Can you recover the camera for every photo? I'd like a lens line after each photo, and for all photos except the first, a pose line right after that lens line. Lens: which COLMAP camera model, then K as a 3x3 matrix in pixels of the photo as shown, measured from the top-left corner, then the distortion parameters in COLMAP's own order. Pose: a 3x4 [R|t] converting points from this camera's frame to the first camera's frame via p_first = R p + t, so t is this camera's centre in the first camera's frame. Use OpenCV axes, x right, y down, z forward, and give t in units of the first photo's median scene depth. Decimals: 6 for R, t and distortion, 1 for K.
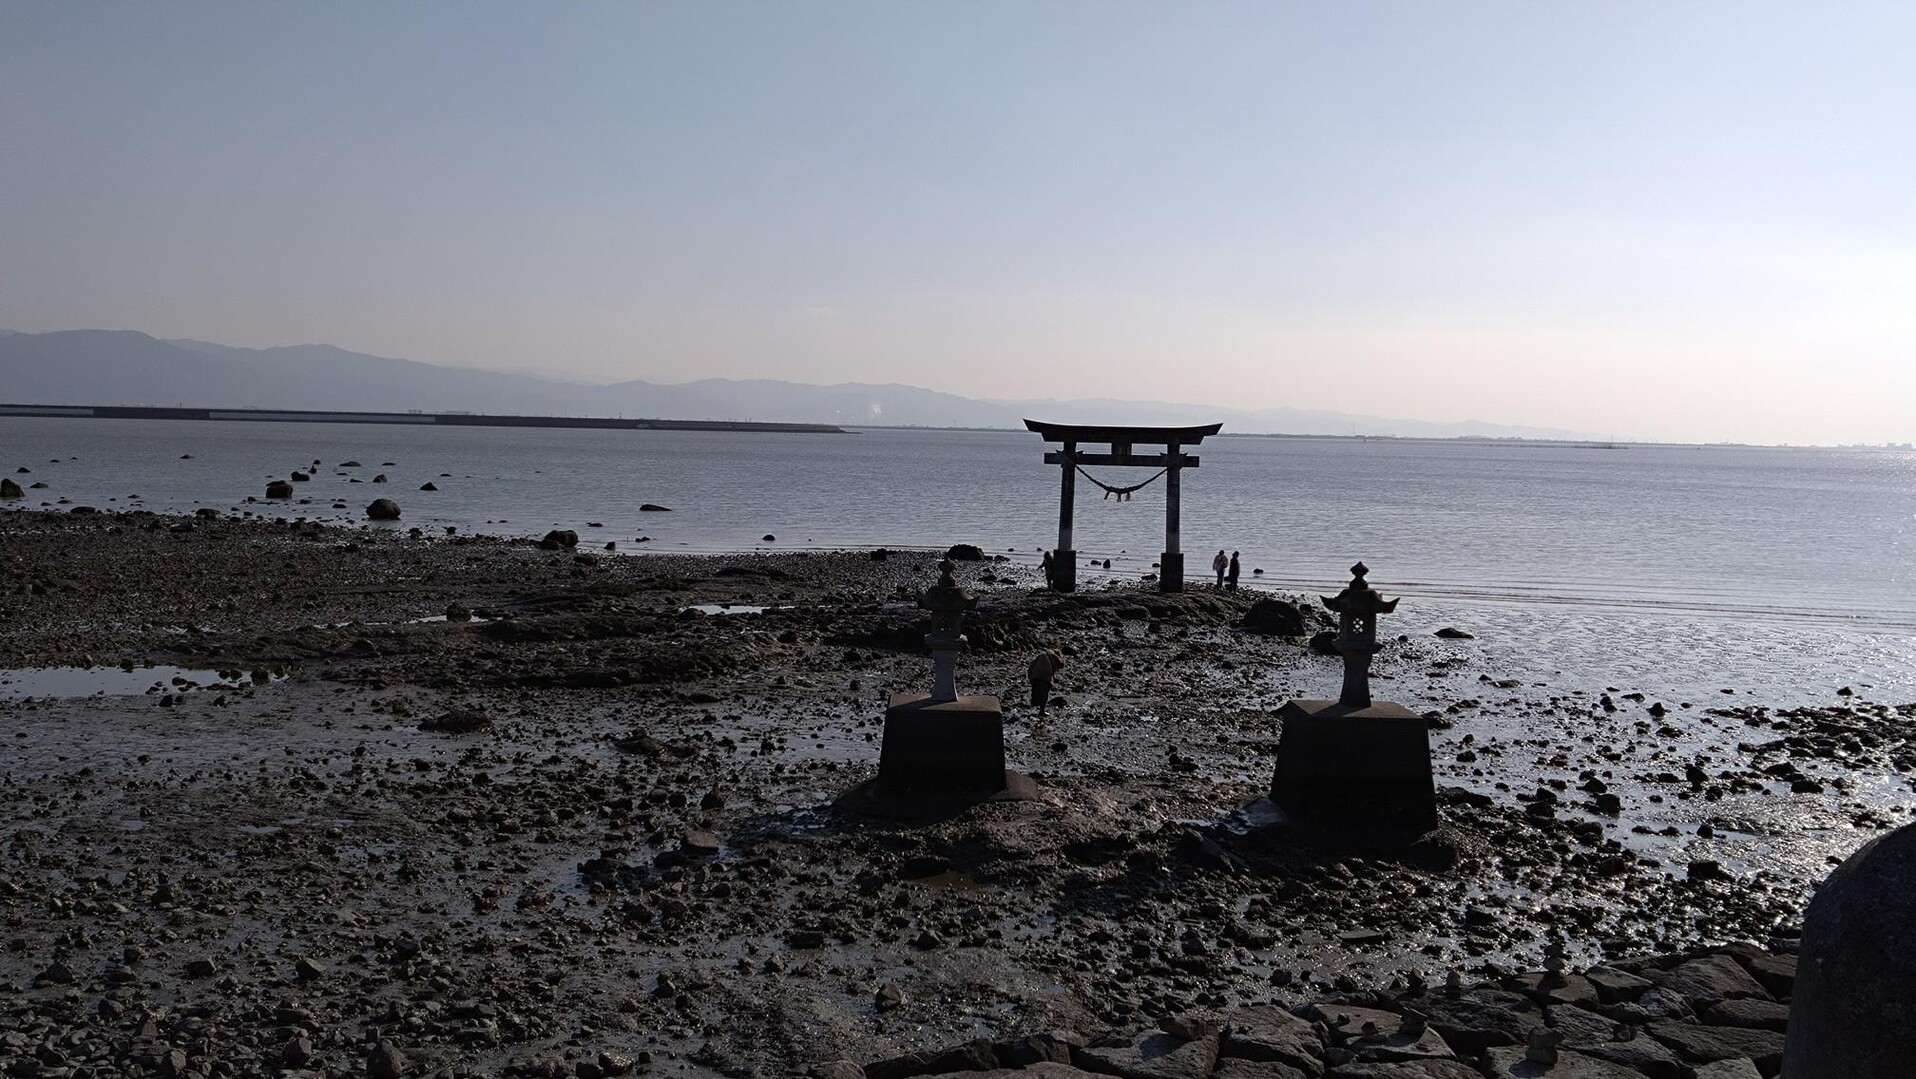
lens RADIAL K [[2063.7, 0, 958.0], [0, 2063.7, 539.5], [0, 0, 1]] dist [0.006251, -0.189842]
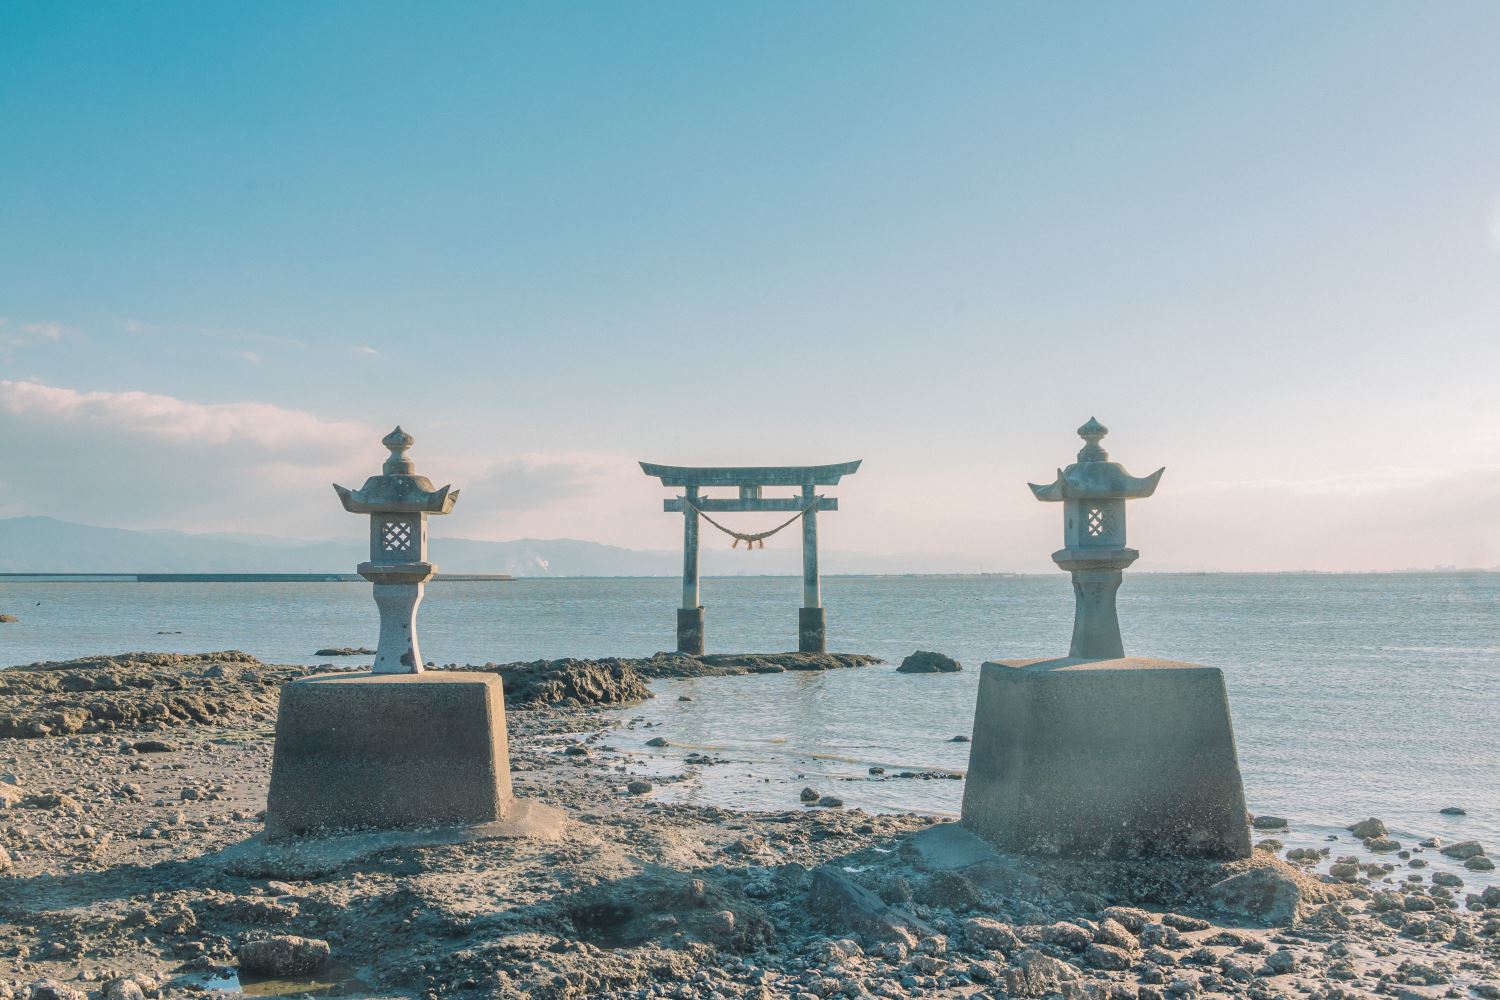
lens RADIAL K [[1932.0, 0, 750.0], [0, 1932.0, 500.0], [0, 0, 1]] dist [-0.104861, 0.009122]
pose [[0.997145, -0.030179, 0.069223, 0.041282], [0.035989, 0.995791, -0.084290, 0.057190], [-0.066388, 0.086541, 0.994034, 0.332111]]
